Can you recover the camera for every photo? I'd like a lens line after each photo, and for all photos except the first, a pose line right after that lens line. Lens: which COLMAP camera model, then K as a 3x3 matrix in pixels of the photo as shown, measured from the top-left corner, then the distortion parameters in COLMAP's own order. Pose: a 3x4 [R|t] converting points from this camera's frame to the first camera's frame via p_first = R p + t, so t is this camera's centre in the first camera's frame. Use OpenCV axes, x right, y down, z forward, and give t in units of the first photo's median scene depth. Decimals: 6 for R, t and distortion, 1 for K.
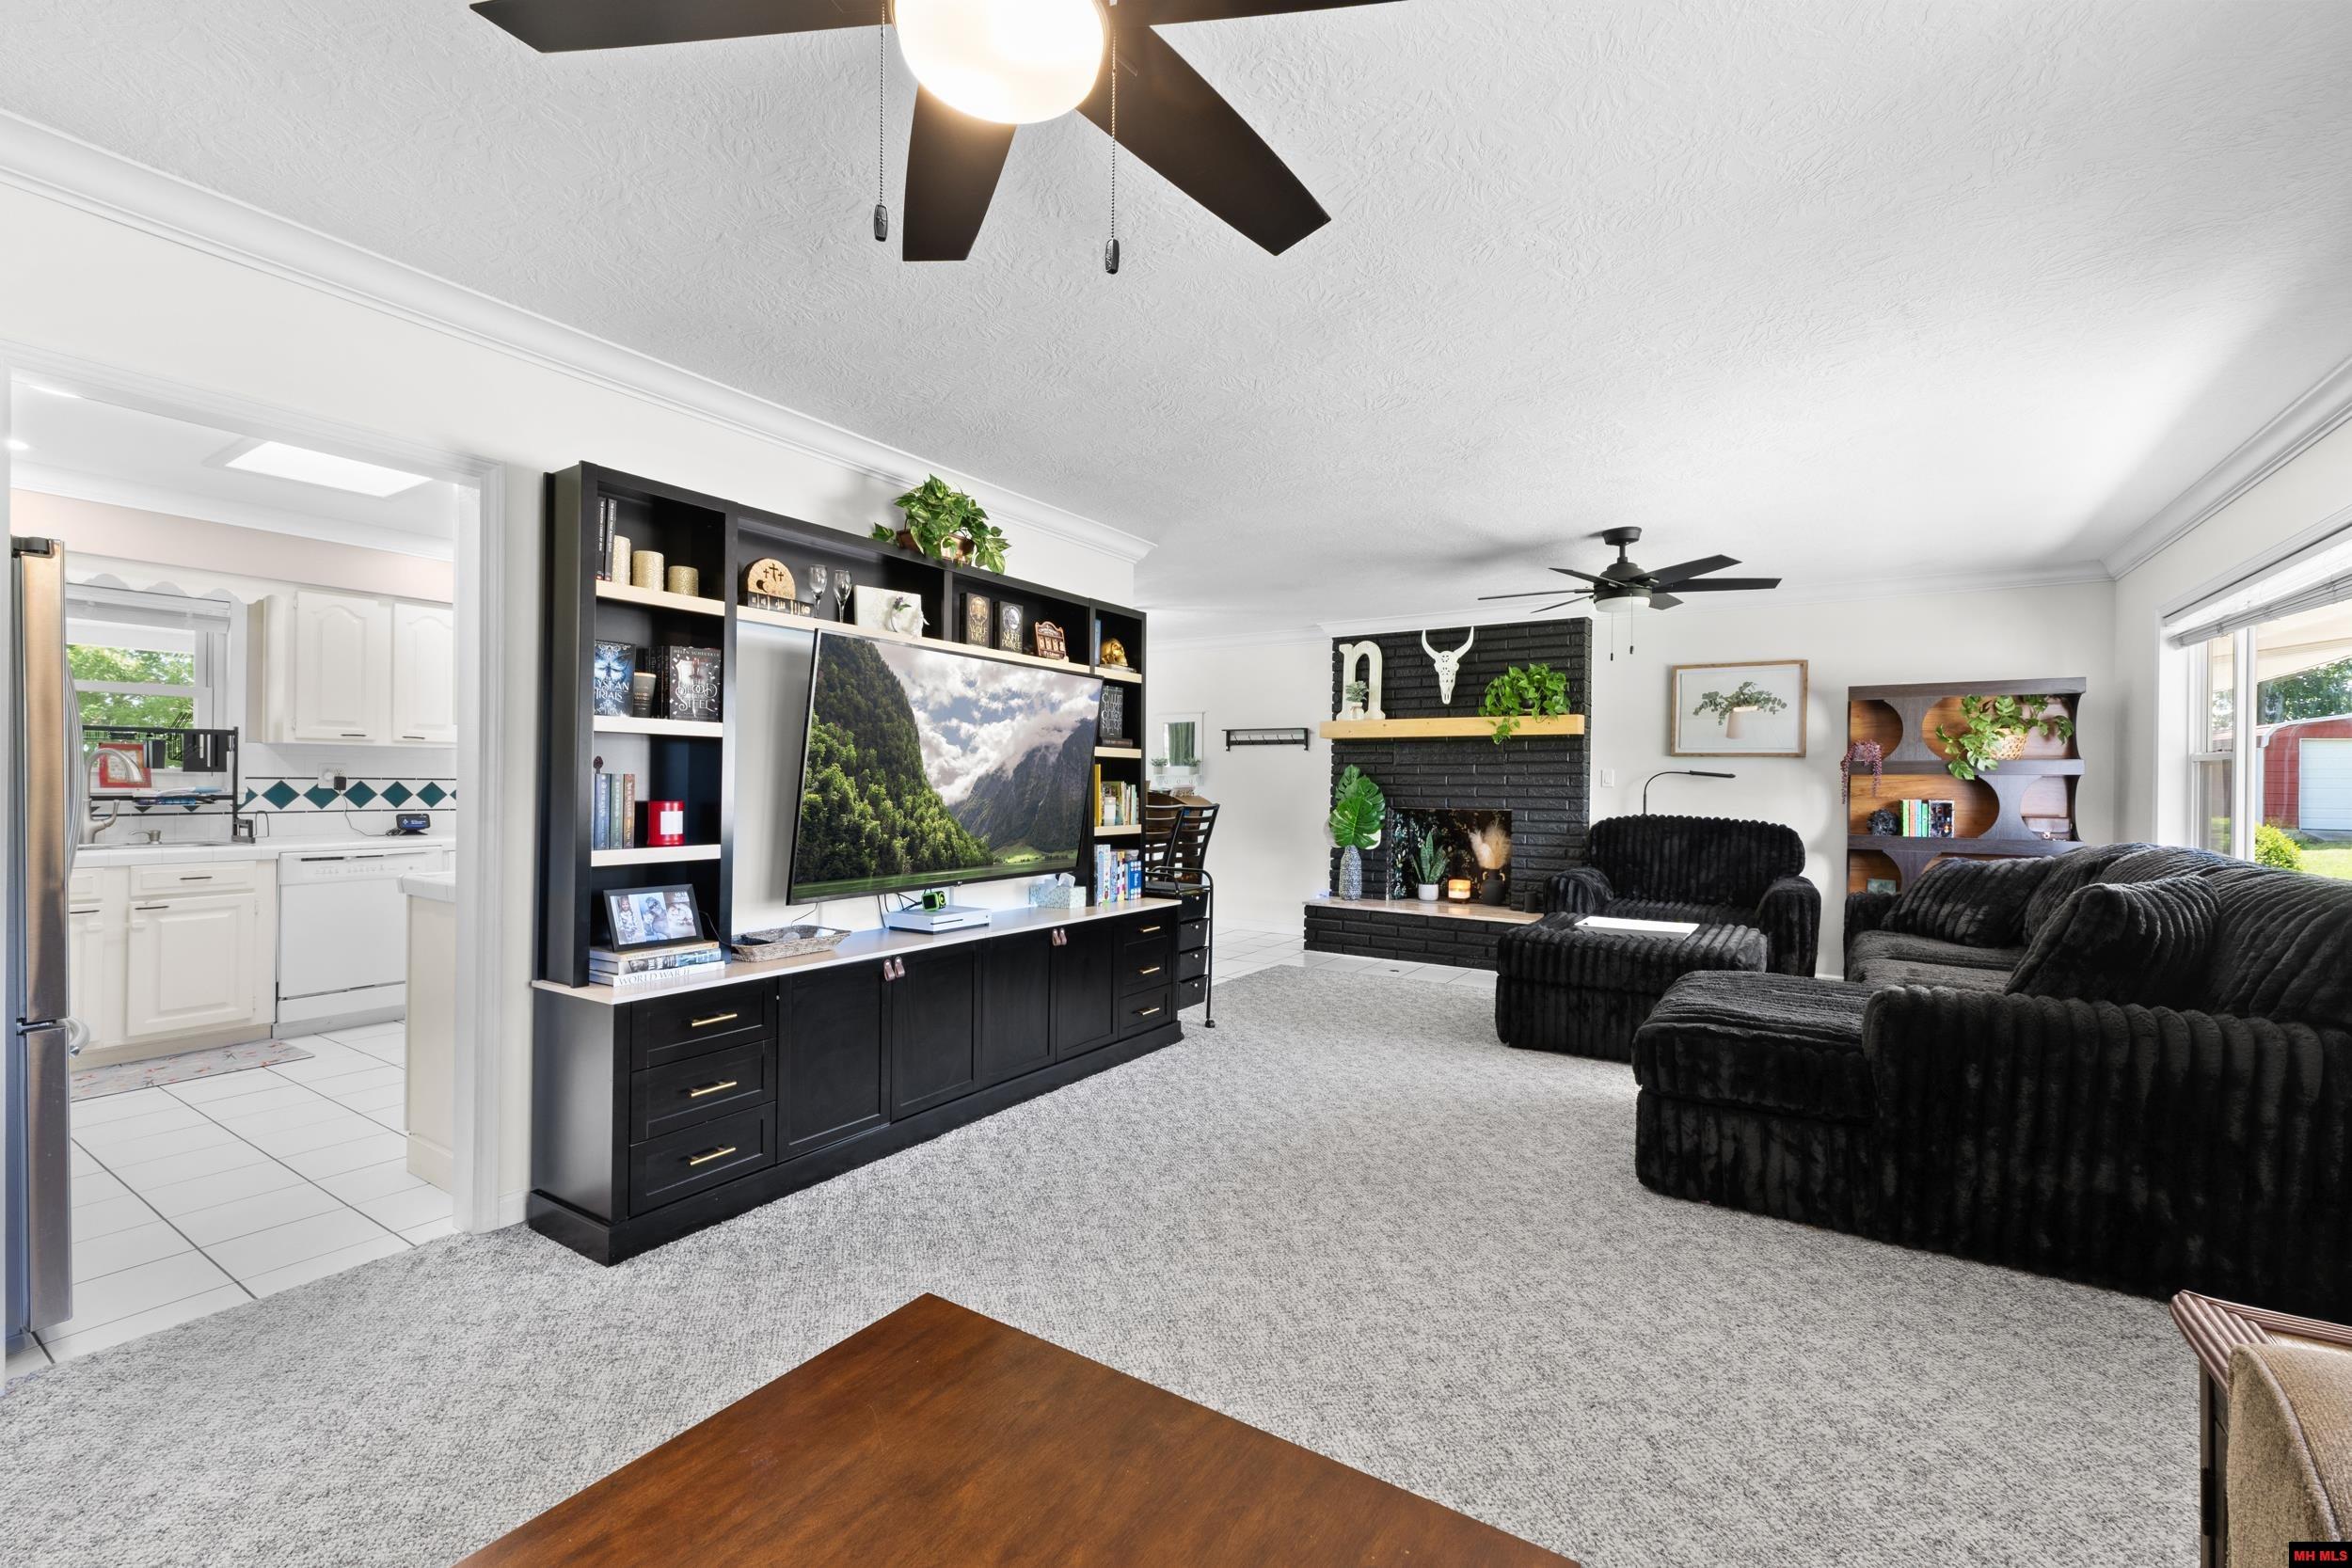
lens RADIAL K [[982.7, 0, 1176.0], [0, 982.7, 784.0], [0, 0, 1]] dist [0.001259, 0.000145]
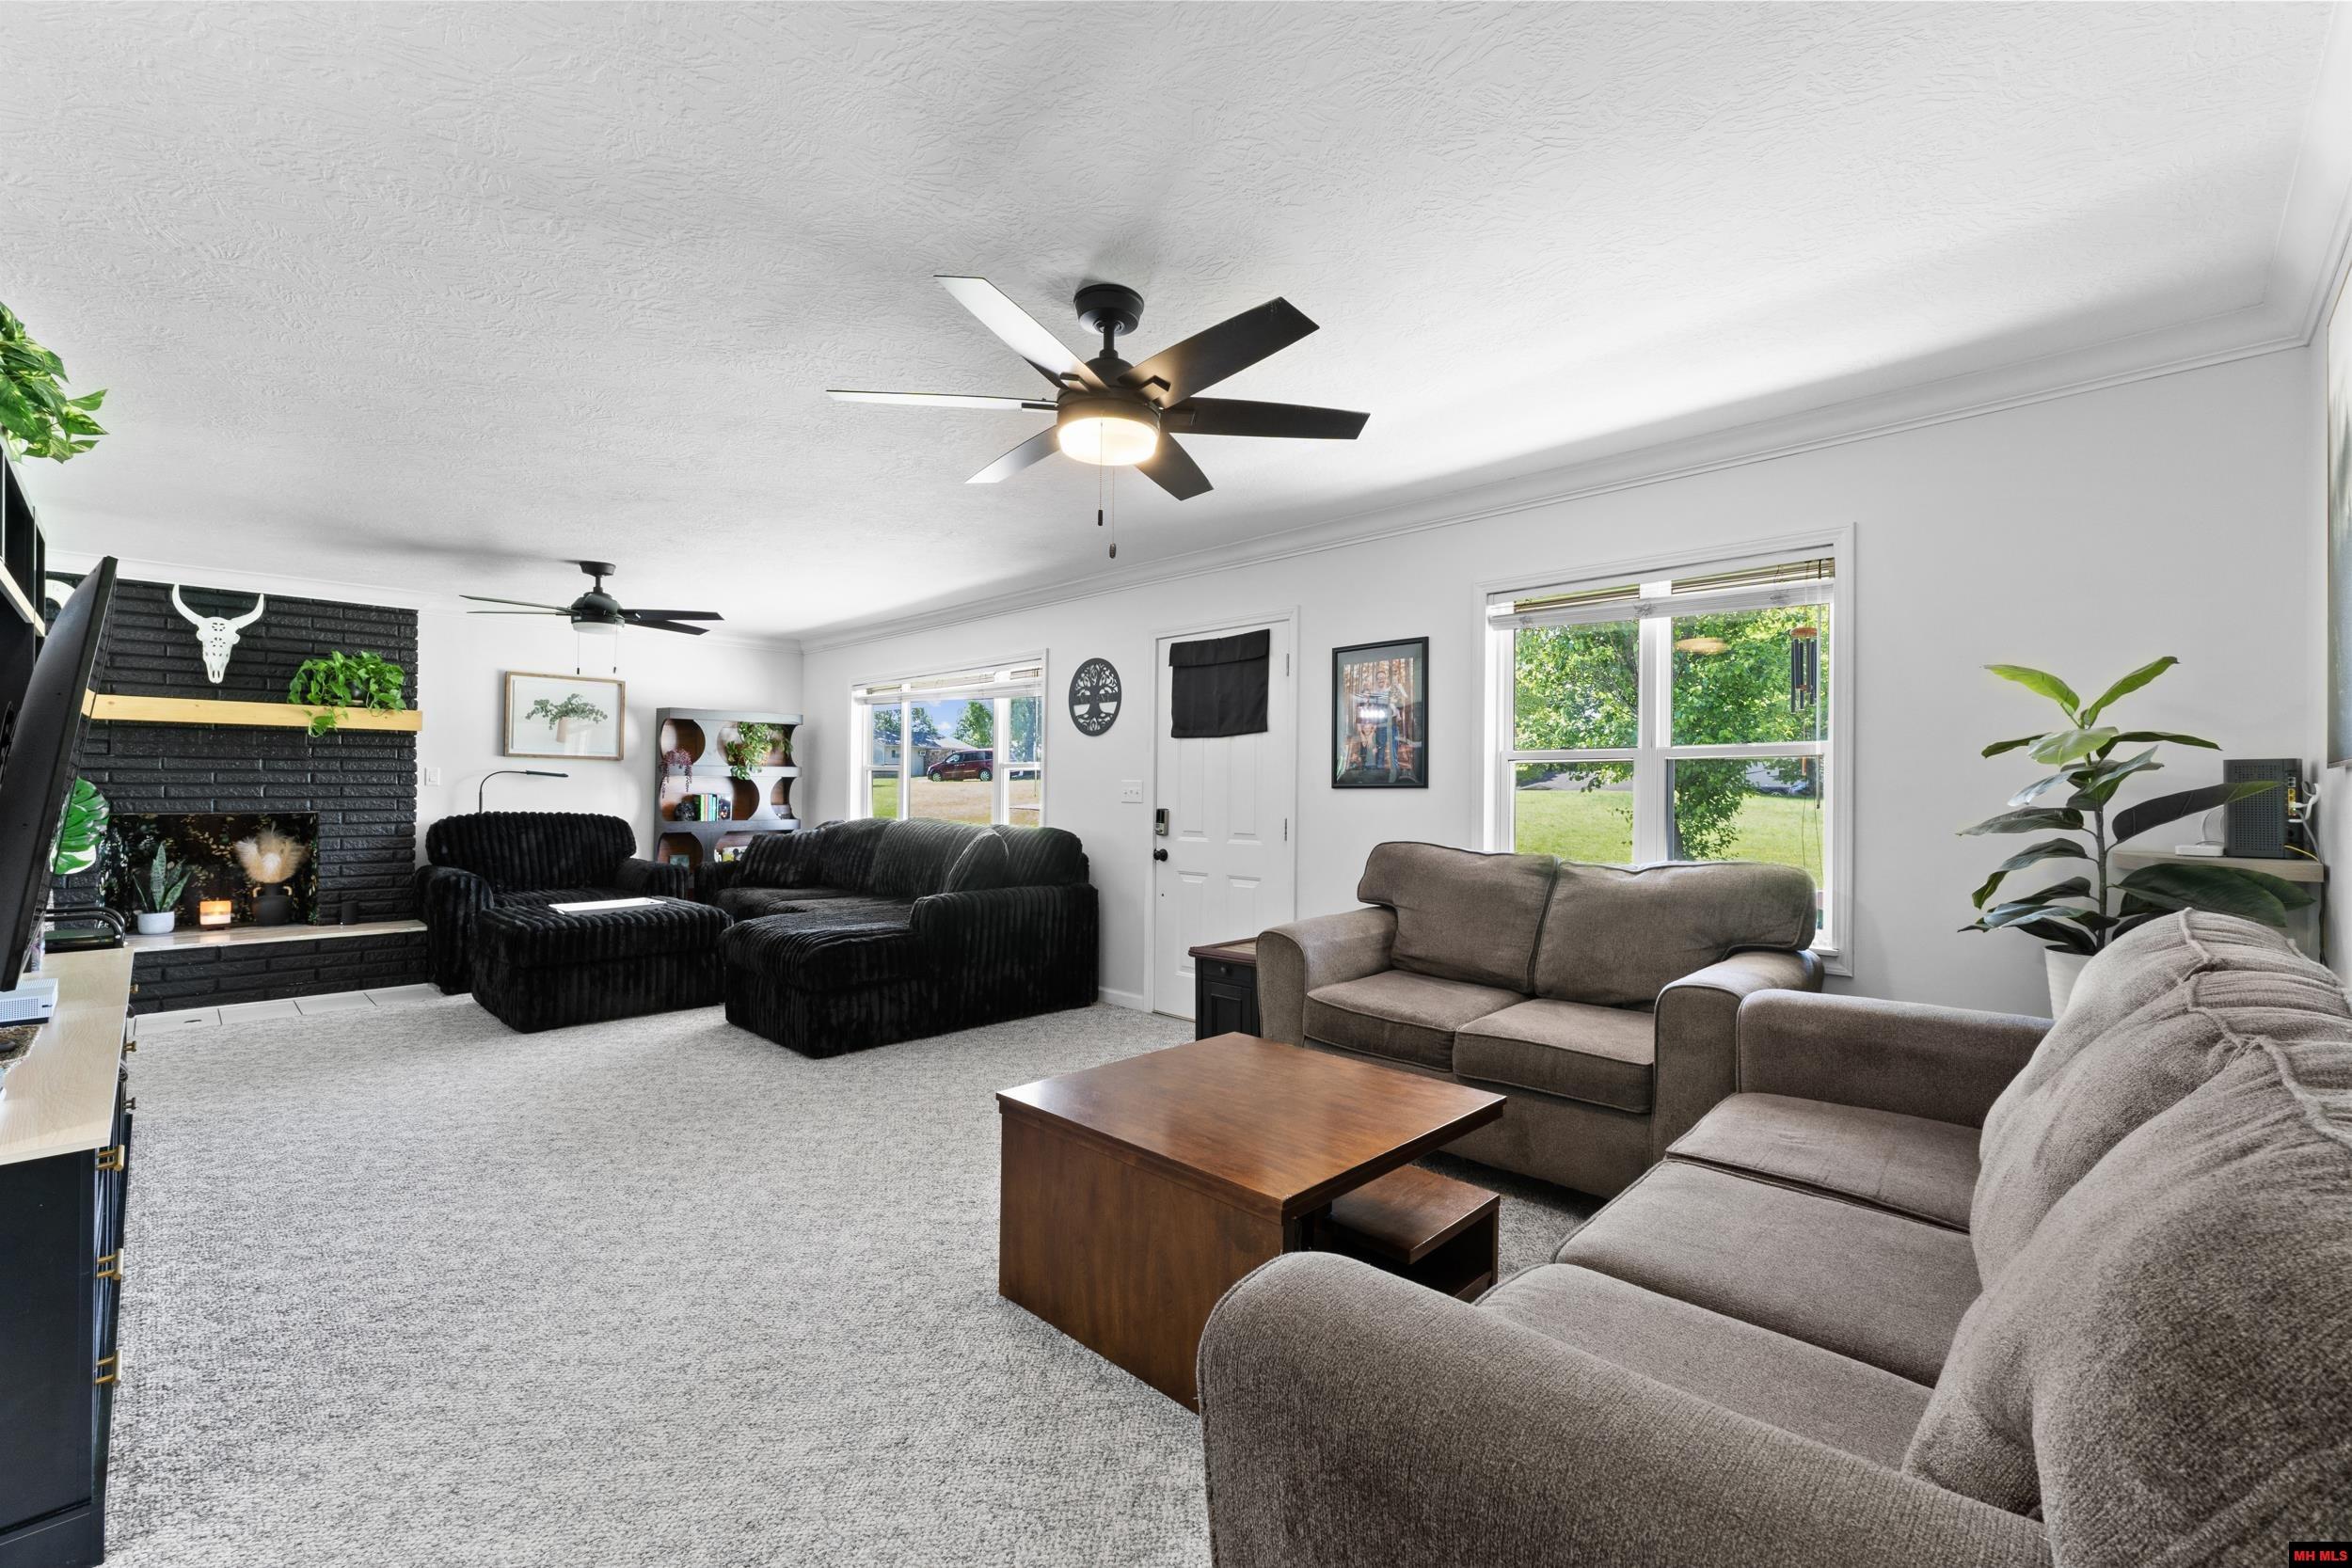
lens RADIAL K [[982.7, 0, 1176.0], [0, 982.7, 784.0], [0, 0, 1]] dist [0.001259, 0.000145]
pose [[0.201874, -0.002633, 0.979408, -0.446194], [-0.003518, 0.999988, 0.003414, -0.005201], [-0.979405, -0.004135, 0.201862, 0.085491]]
